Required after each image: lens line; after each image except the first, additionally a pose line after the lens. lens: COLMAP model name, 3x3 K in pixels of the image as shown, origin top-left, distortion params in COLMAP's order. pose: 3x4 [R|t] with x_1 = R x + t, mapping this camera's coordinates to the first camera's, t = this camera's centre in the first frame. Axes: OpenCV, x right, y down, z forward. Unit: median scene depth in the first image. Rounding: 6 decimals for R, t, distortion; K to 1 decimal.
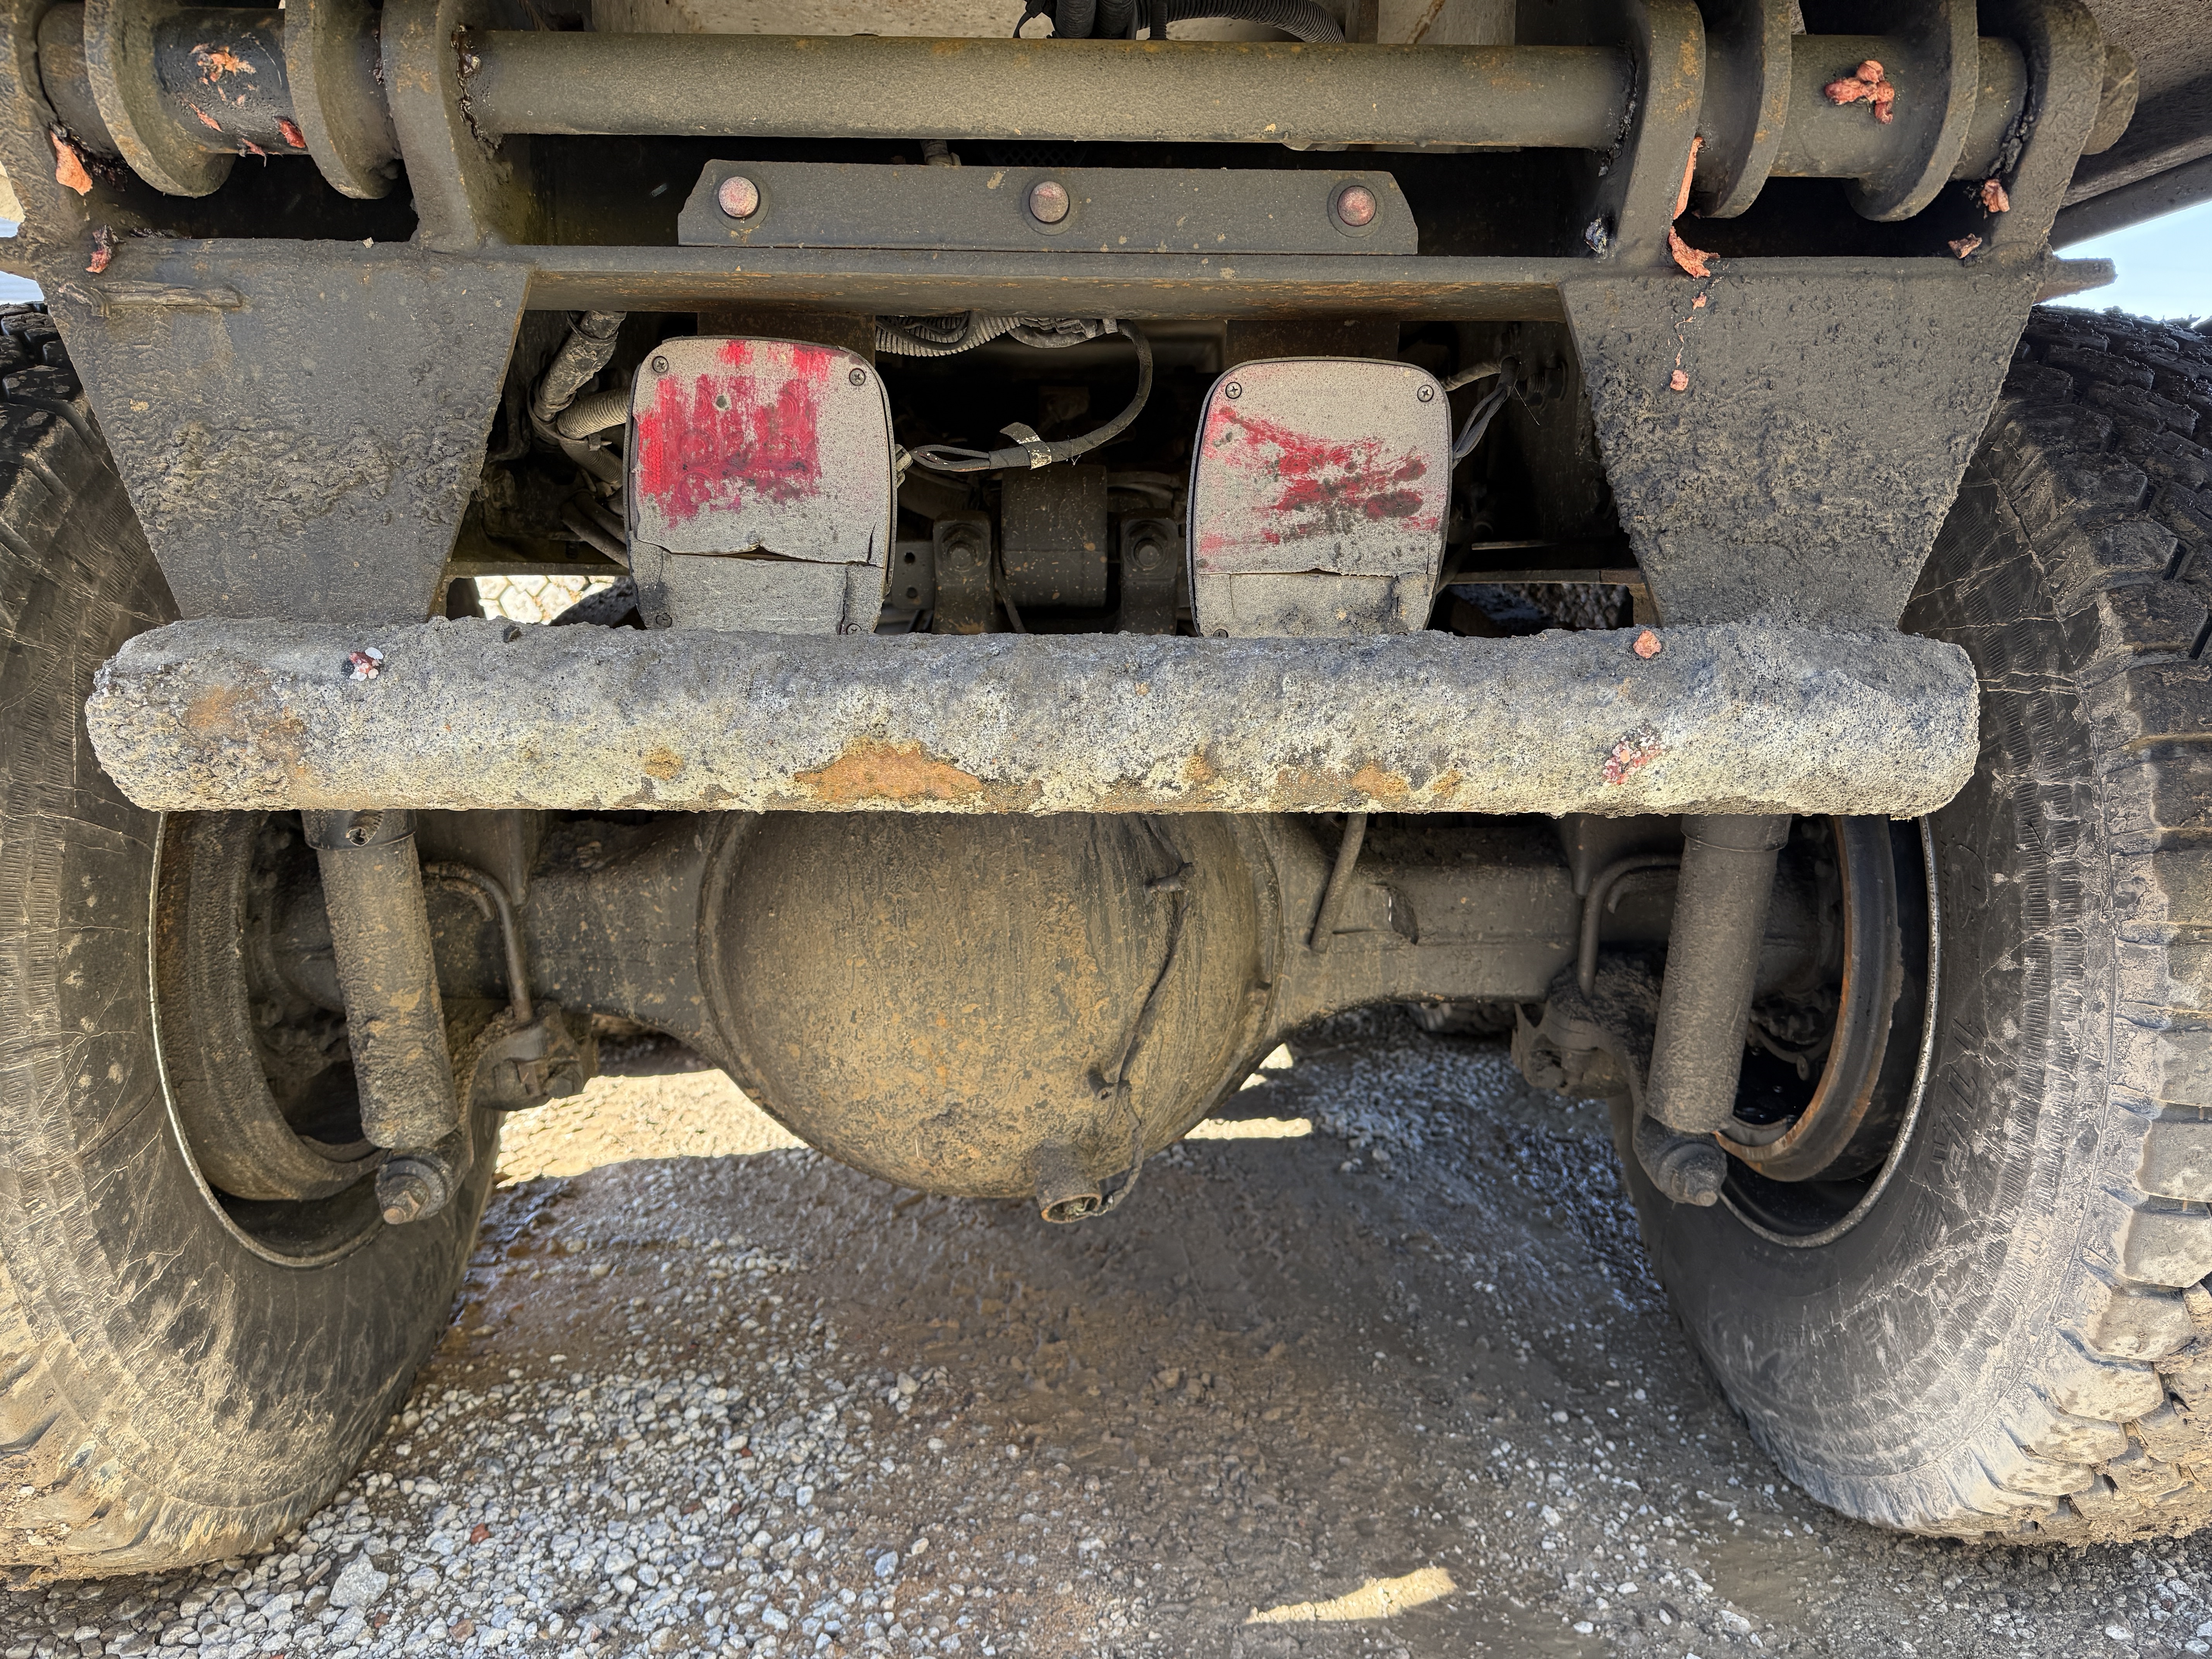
lens RADIAL K [[1548.2, 0, 1108.3], [0, 1548.2, 828.7], [0, 0, 1]] dist [0.018349, -0.034443]
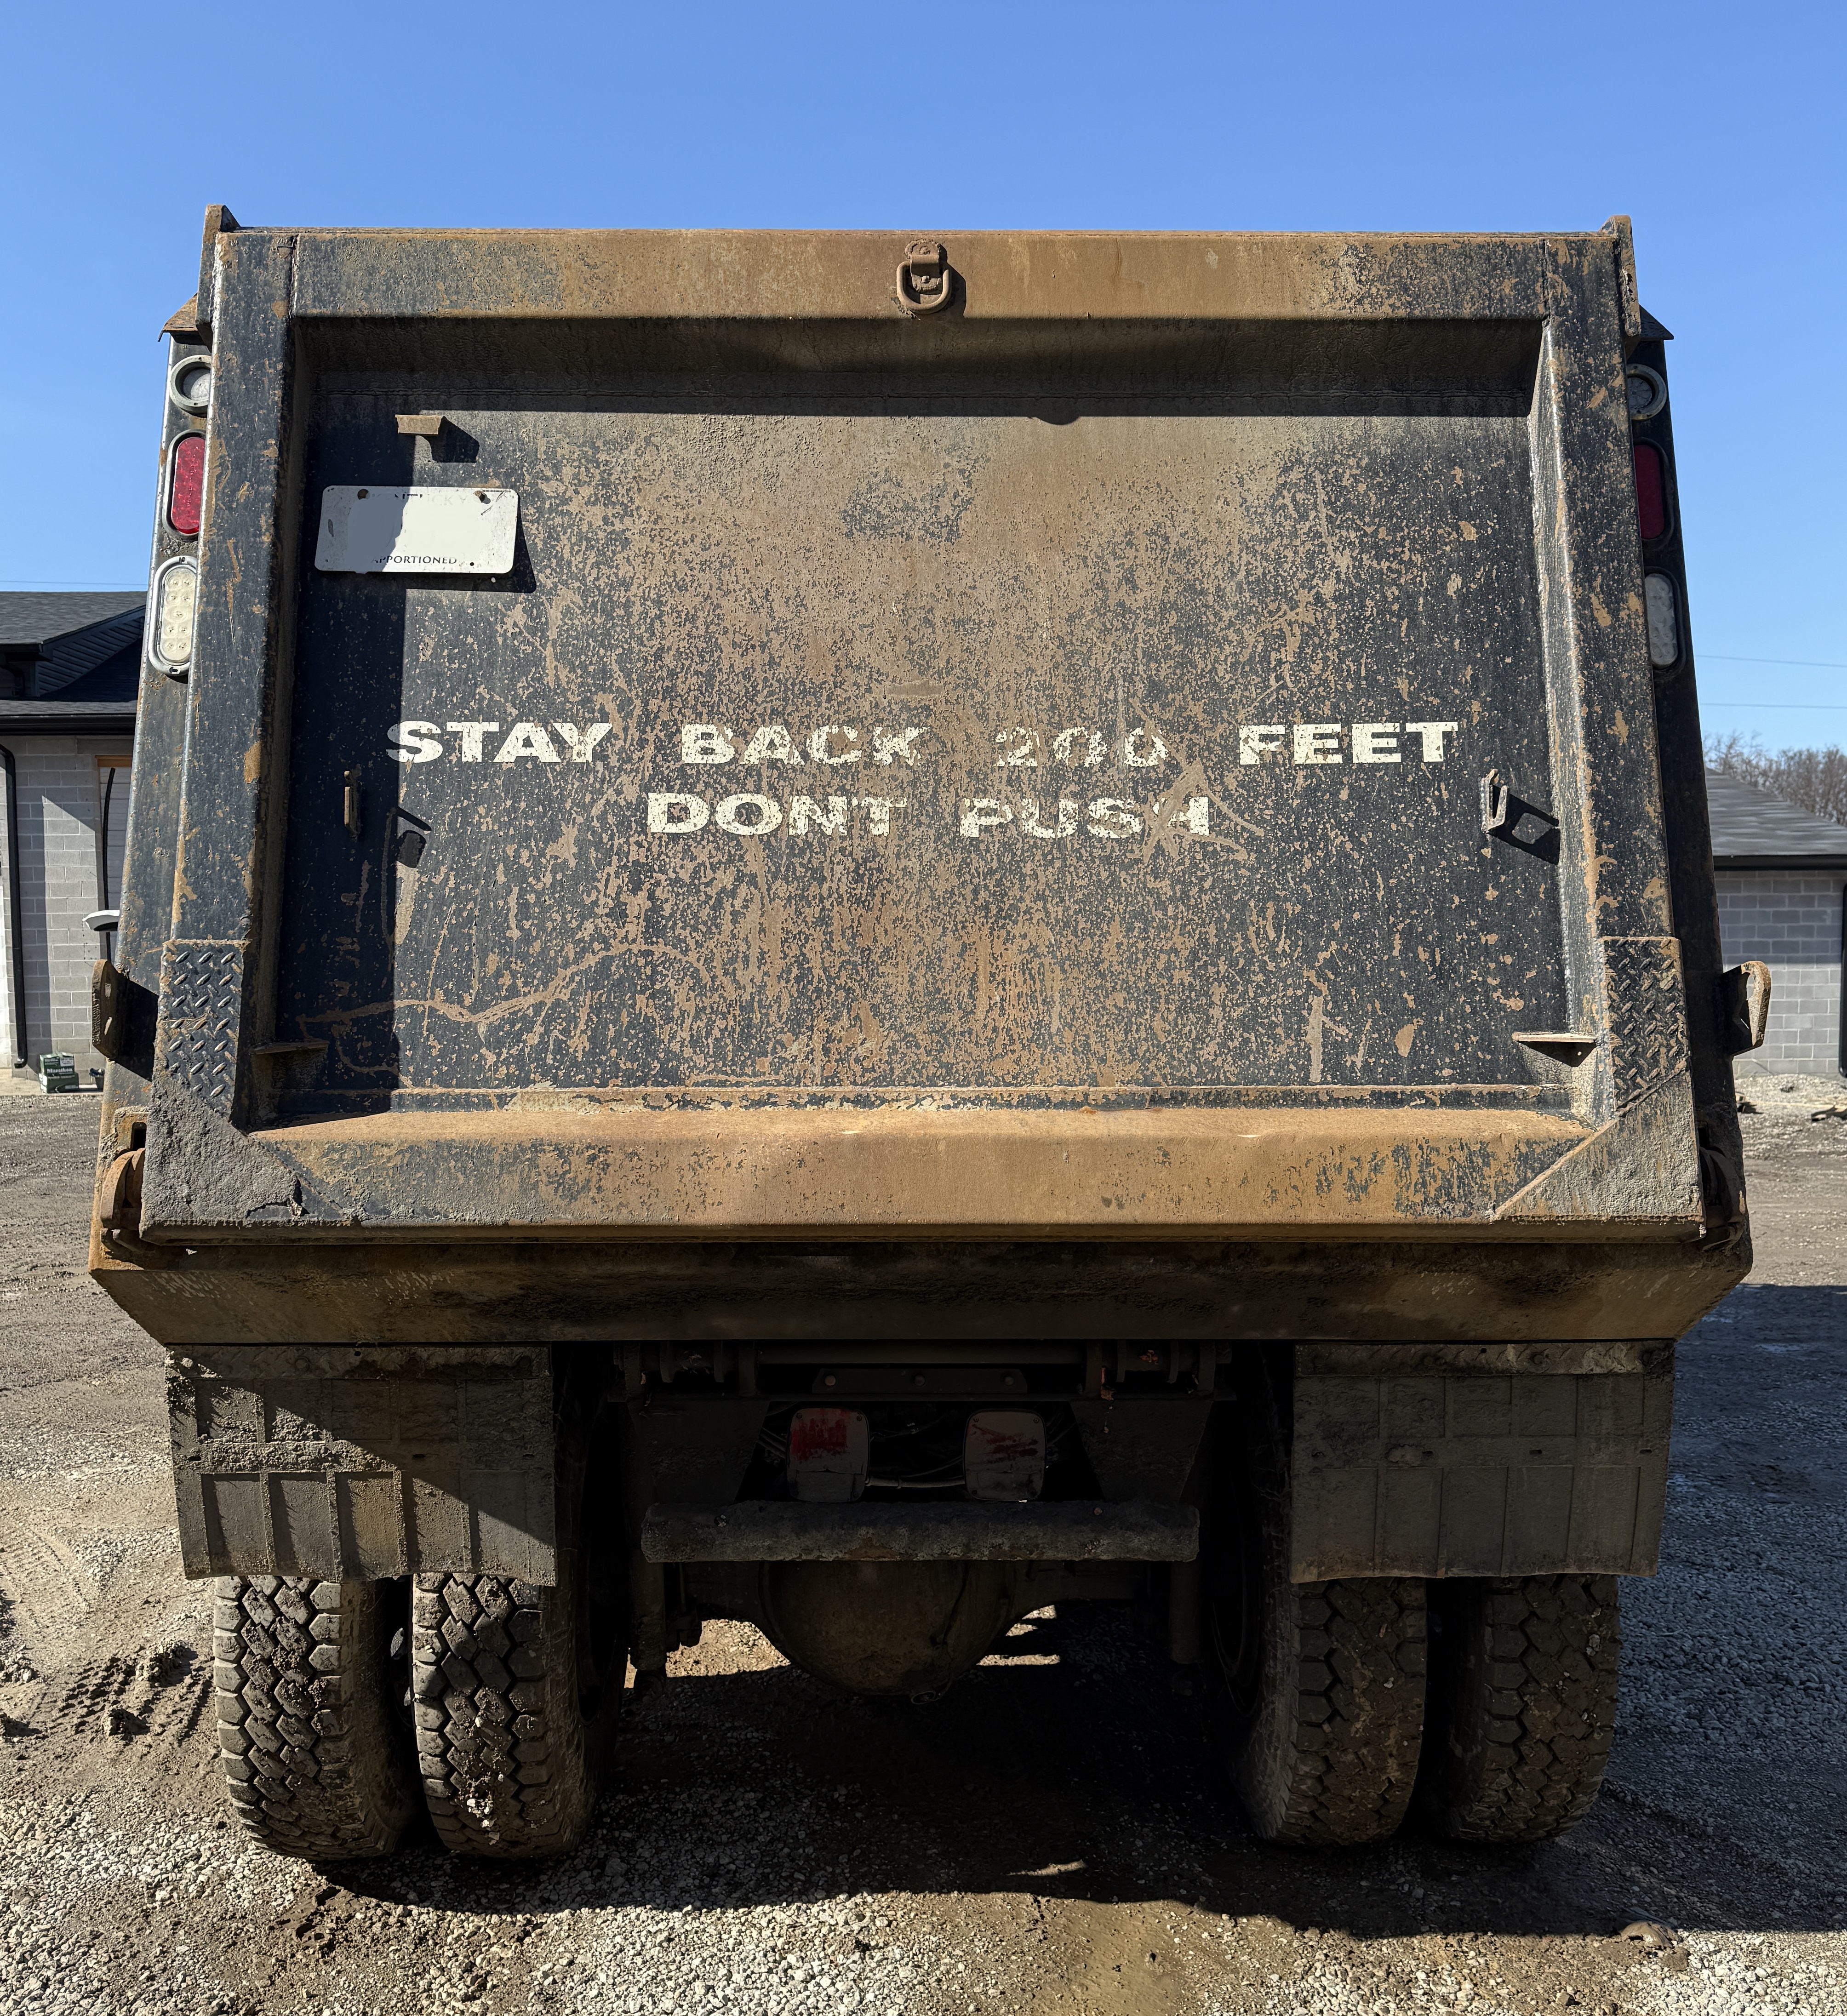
lens RADIAL K [[1682.0, 0, 921.0], [0, 1682.0, 1009.7], [0, 0, 1]] dist [-0.008941, -0.009642]
pose [[0.999933, -0.004292, -0.010717, 0.004414], [0.002354, 0.984624, -0.174669, -0.314476], [0.011302, 0.174632, 0.984569, -1.578784]]
